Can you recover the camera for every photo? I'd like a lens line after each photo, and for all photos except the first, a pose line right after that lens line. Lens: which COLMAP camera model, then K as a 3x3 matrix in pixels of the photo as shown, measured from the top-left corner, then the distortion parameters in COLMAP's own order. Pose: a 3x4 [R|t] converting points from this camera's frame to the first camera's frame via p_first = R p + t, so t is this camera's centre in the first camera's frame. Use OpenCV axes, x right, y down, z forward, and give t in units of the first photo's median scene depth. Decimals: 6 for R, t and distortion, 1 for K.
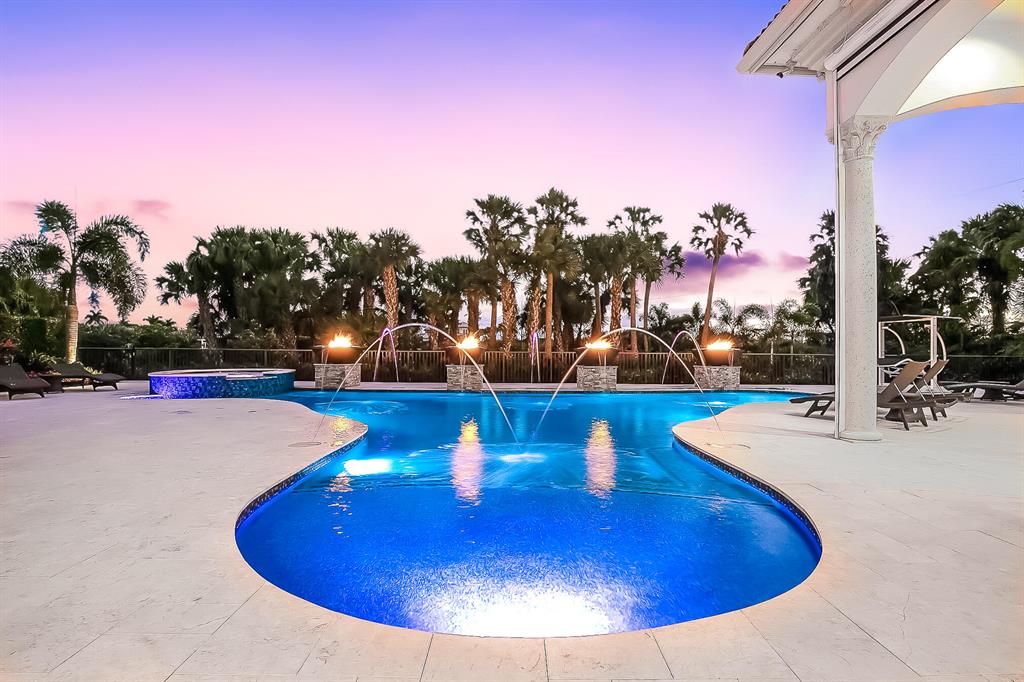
lens RADIAL K [[470.1, 0, 512.2], [0, 470.1, 349.0], [0, 0, 1]] dist [-0.000563, -0.000368]
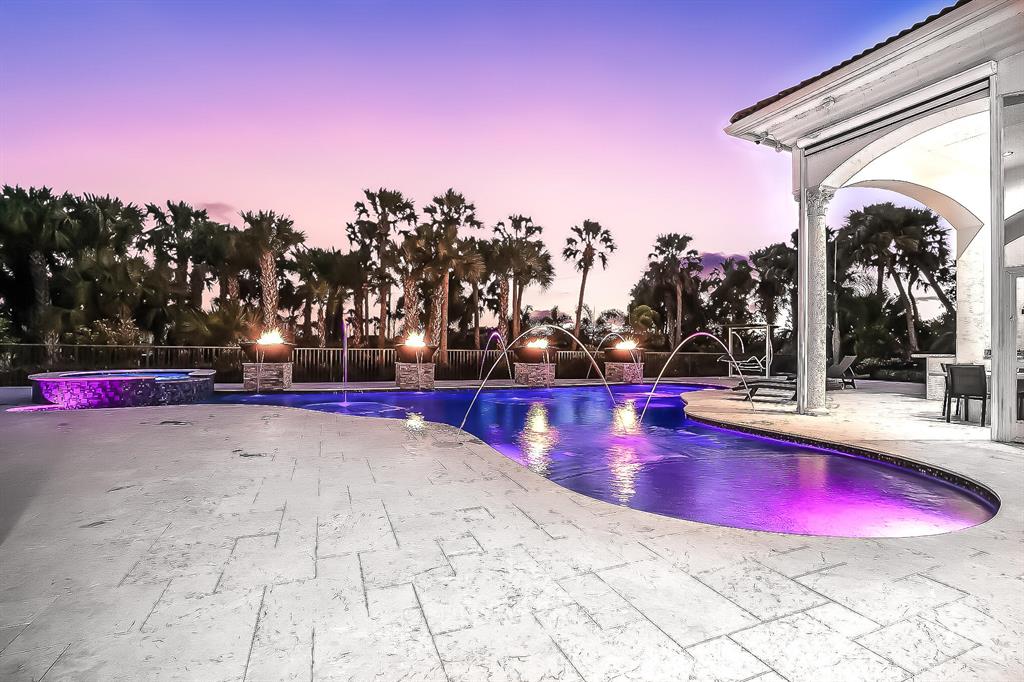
lens RADIAL K [[470.1, 0, 502.7], [0, 470.1, 338.1], [0, 0, 1]] dist [-0.000563, -0.000368]
pose [[0.934601, 0.011923, 0.355498, -0.155735], [-0.005633, 0.999809, -0.018724, -0.000631], [-0.355654, 0.015497, 0.934489, 0.007689]]
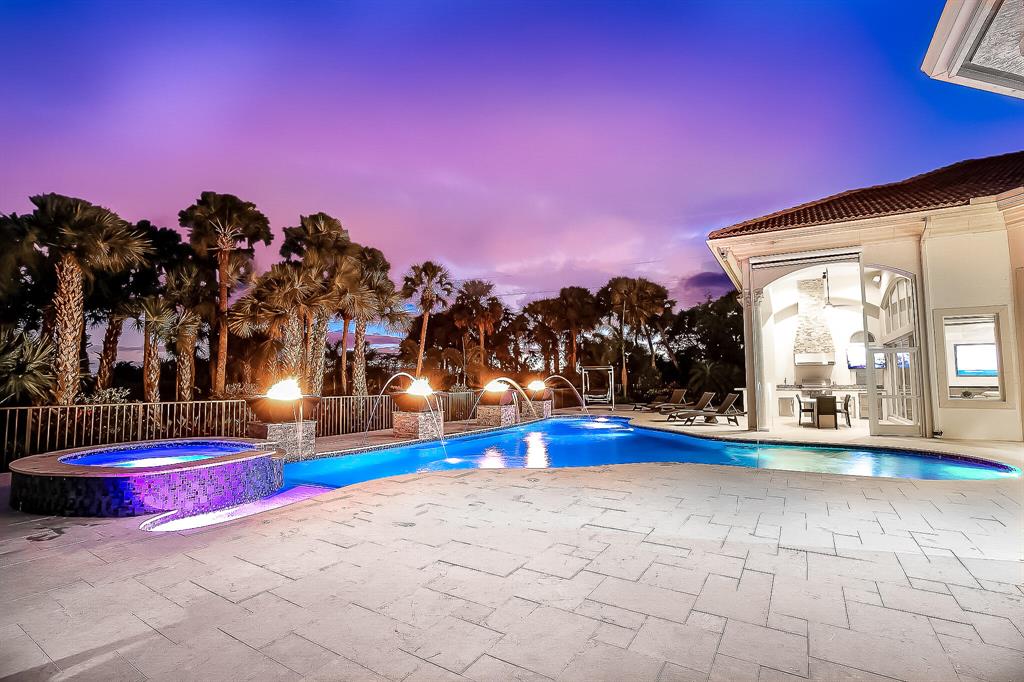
lens RADIAL K [[470.1, 0, 511.6], [0, 470.1, 341.0], [0, 0, 1]] dist [-0.000563, -0.000368]
pose [[0.532996, 0.061546, 0.843876, -0.435952], [0.010164, 0.996813, -0.079120, -0.015362], [-0.846057, 0.050748, 0.530672, 0.194243]]
